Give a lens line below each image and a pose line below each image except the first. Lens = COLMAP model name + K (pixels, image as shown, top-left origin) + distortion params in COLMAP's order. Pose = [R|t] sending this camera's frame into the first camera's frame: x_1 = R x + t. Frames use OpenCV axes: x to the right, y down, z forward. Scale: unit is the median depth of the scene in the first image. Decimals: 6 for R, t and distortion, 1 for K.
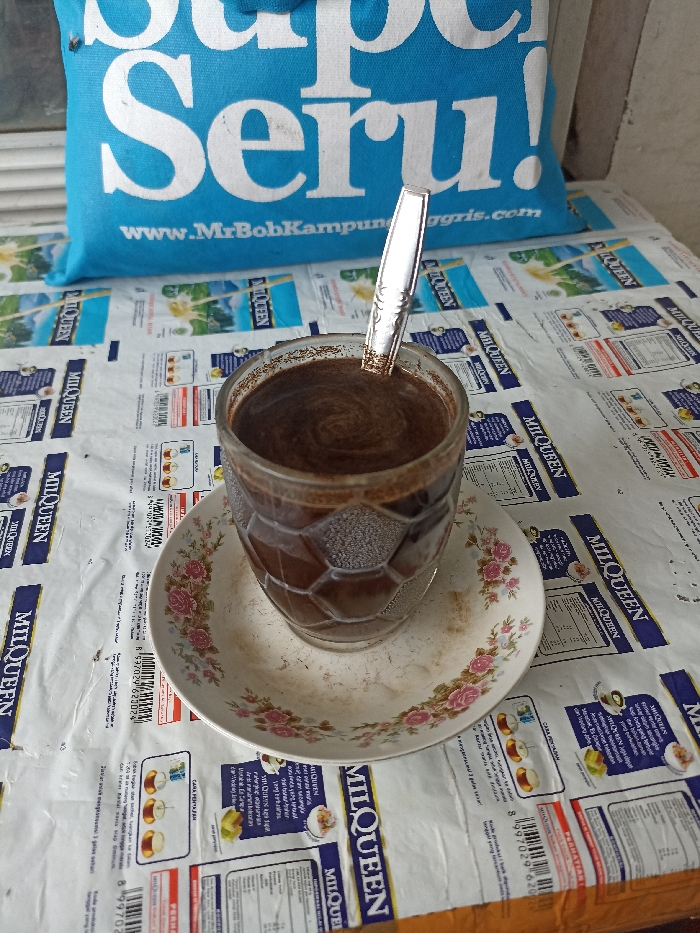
lens RADIAL K [[701.8, 0, 350.0], [0, 701.8, 466.5], [0, 0, 1]] dist [0.053016, -0.109256]
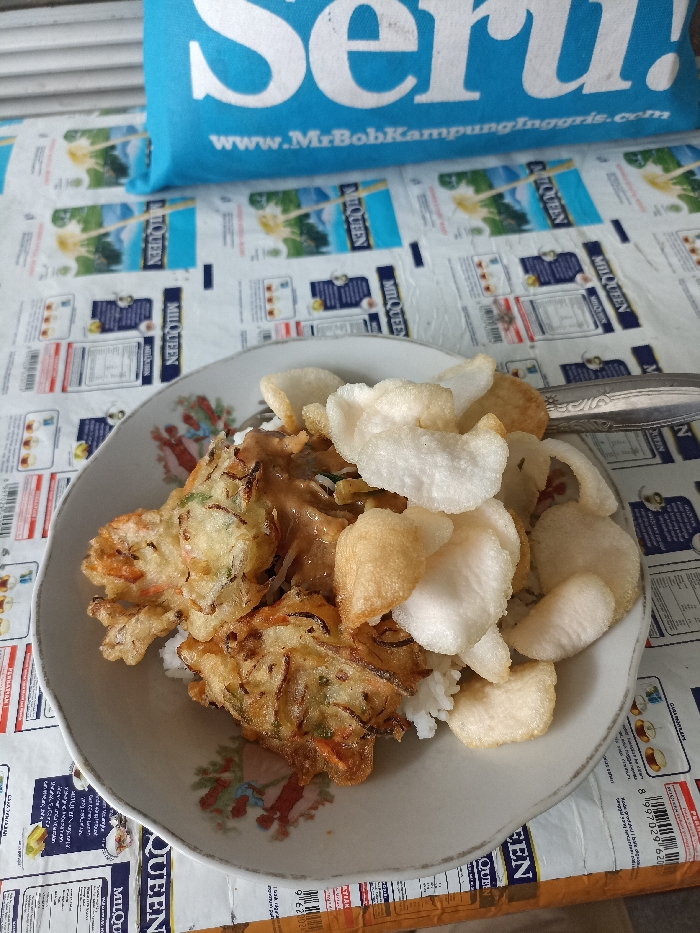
lens RADIAL K [[701.8, 0, 350.0], [0, 701.8, 466.5], [0, 0, 1]] dist [0.053016, -0.109256]
pose [[0.999161, 0.019201, -0.036166, -0.100166], [-0.010787, 0.975473, 0.219854, -0.122184], [0.039501, -0.219280, 0.974862, 0.013762]]
